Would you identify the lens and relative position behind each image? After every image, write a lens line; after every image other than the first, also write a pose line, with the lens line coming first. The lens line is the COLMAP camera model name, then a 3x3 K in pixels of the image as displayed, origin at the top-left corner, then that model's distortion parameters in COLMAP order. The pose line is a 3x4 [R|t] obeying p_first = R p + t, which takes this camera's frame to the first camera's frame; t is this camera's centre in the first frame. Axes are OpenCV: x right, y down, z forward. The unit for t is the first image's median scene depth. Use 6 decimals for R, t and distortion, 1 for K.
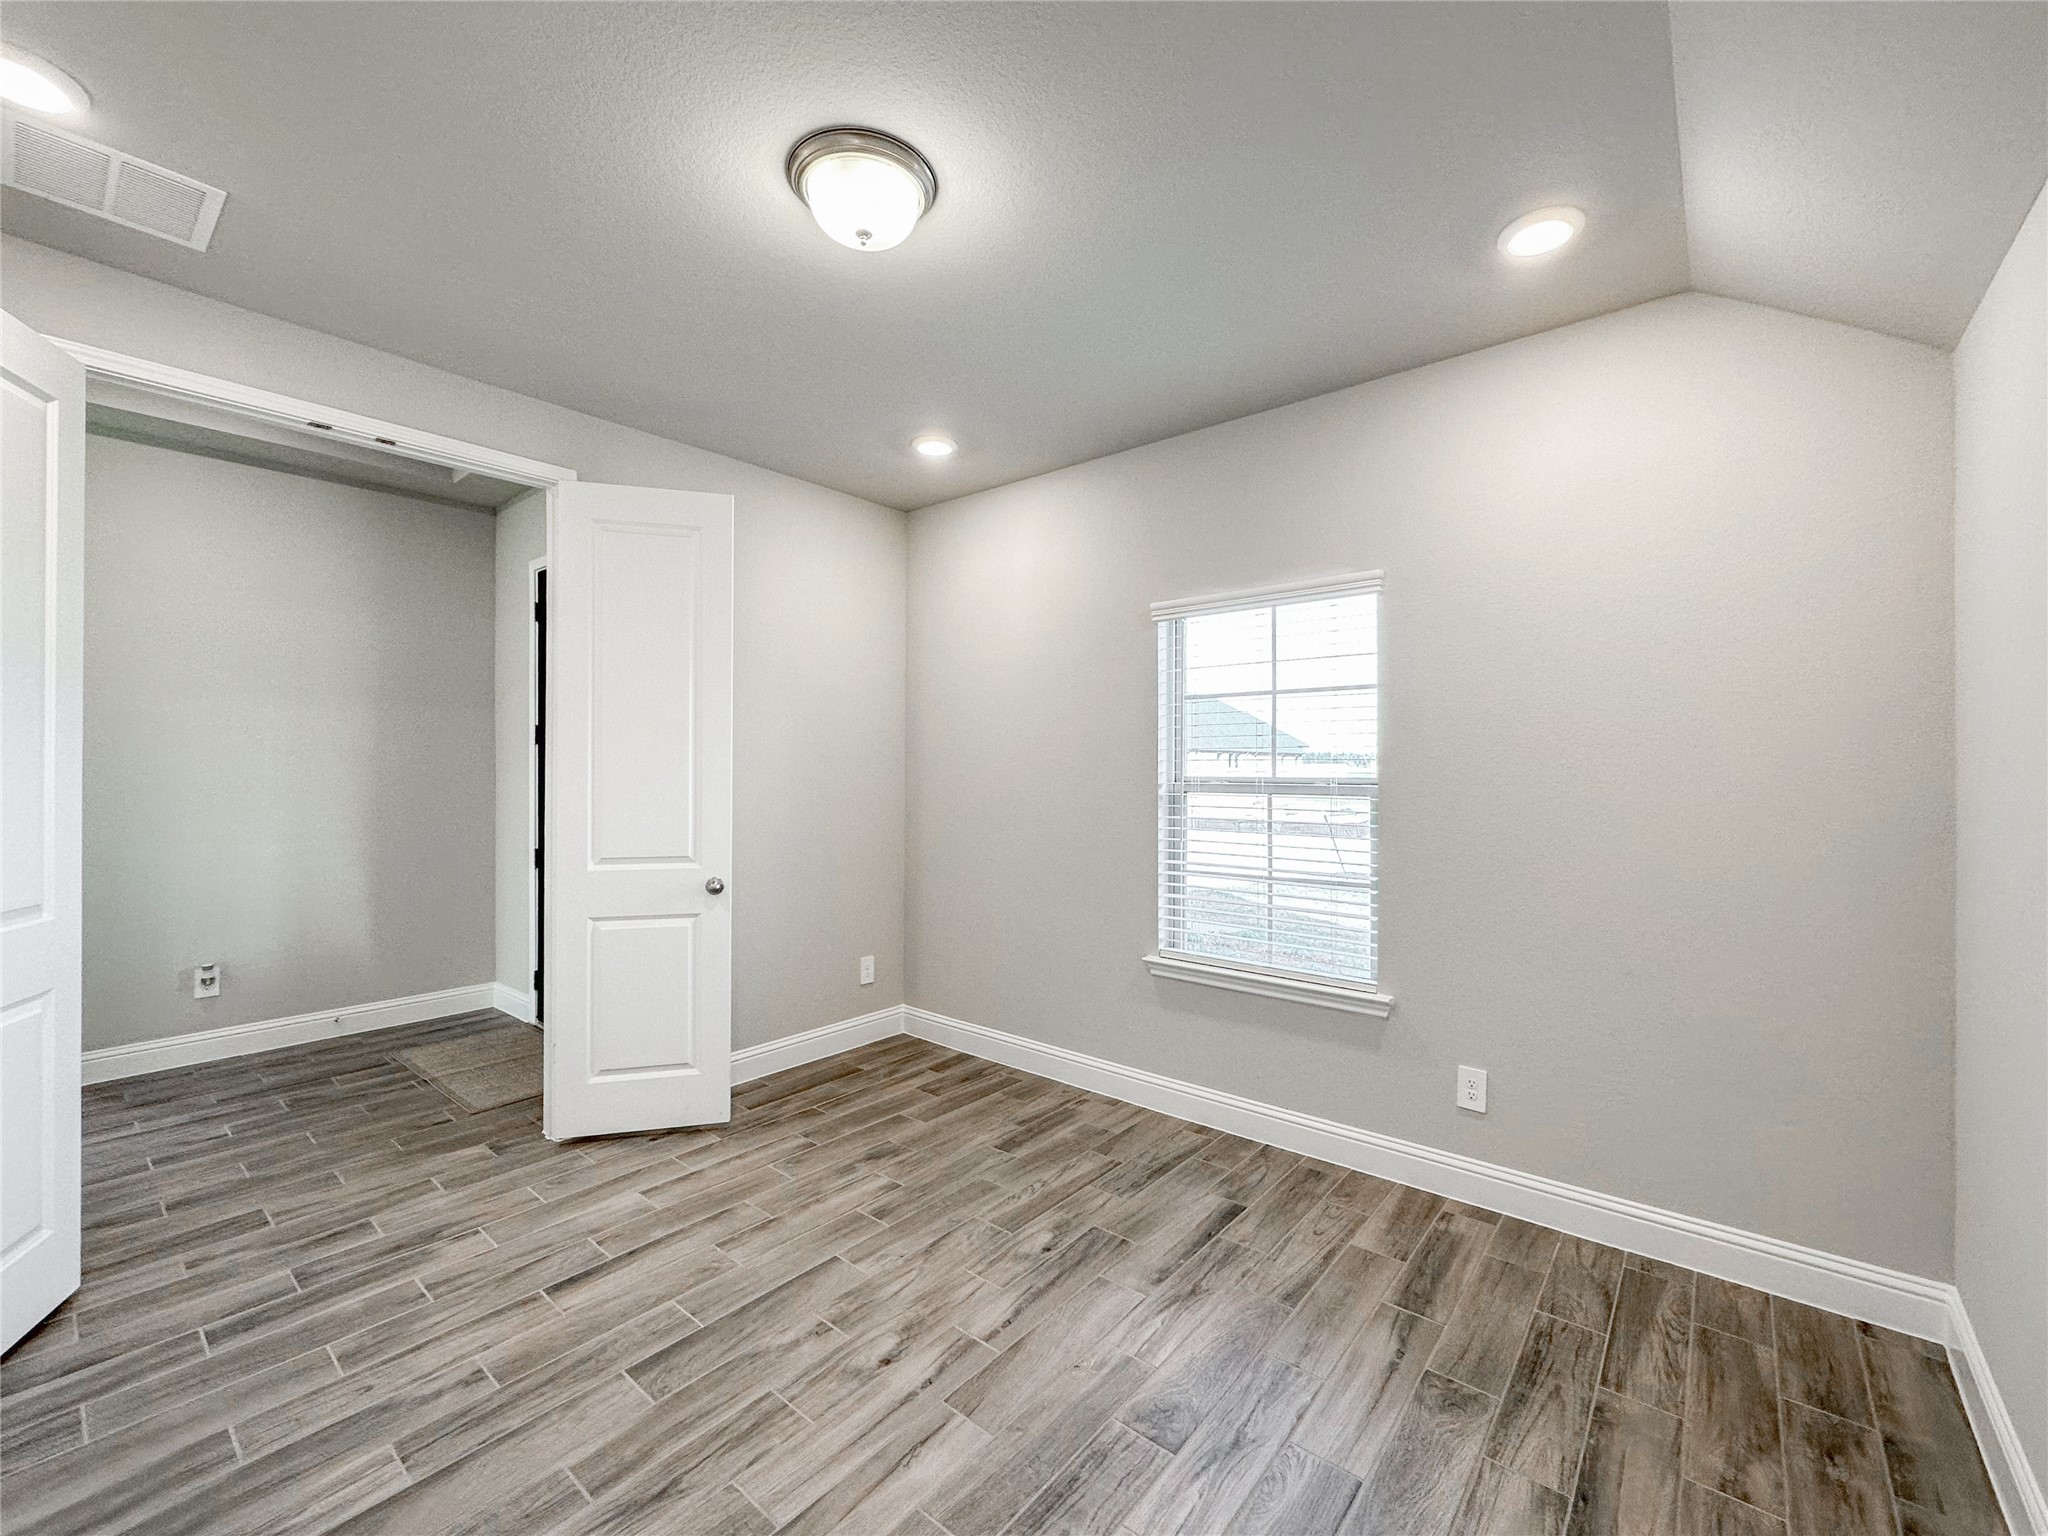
lens RADIAL K [[833.0, 0, 1008.7], [0, 833.0, 758.3], [0, 0, 1]] dist [-0.001037, 0.000046]
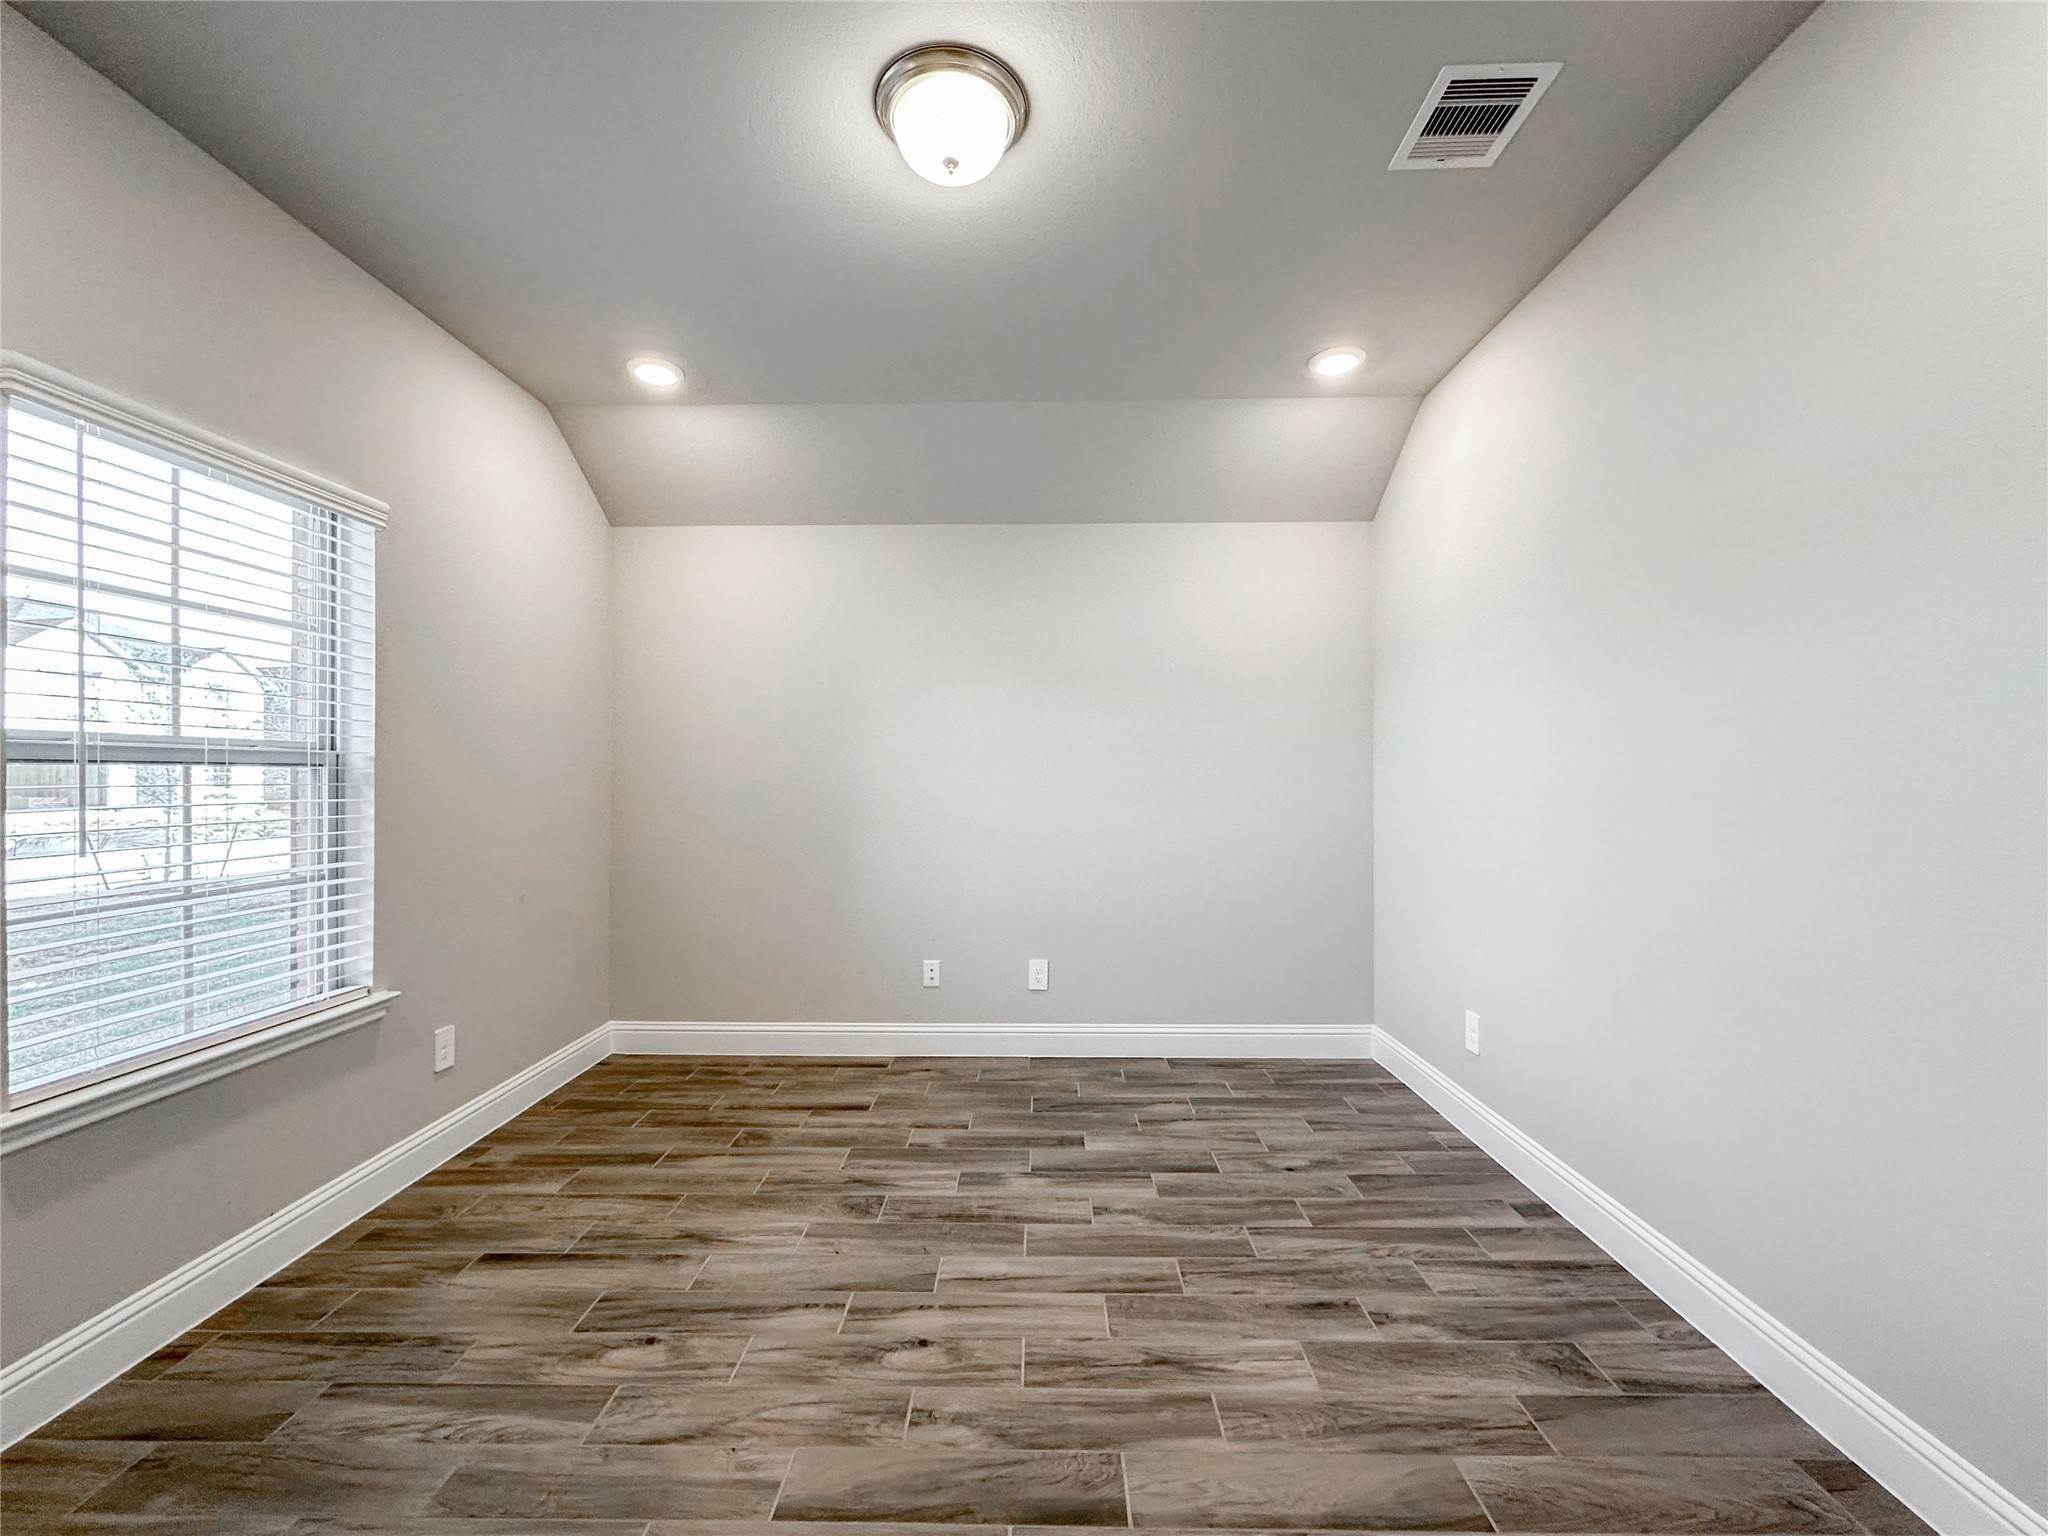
lens RADIAL K [[833.0, 0, 1023.5], [0, 833.0, 777.6], [0, 0, 1]] dist [-0.001037, 0.000046]
pose [[-0.631805, -0.001938, 0.775125, -0.905765], [-0.009238, 0.999945, -0.005030, 0.079757], [-0.775072, -0.010339, -0.631788, 1.441512]]
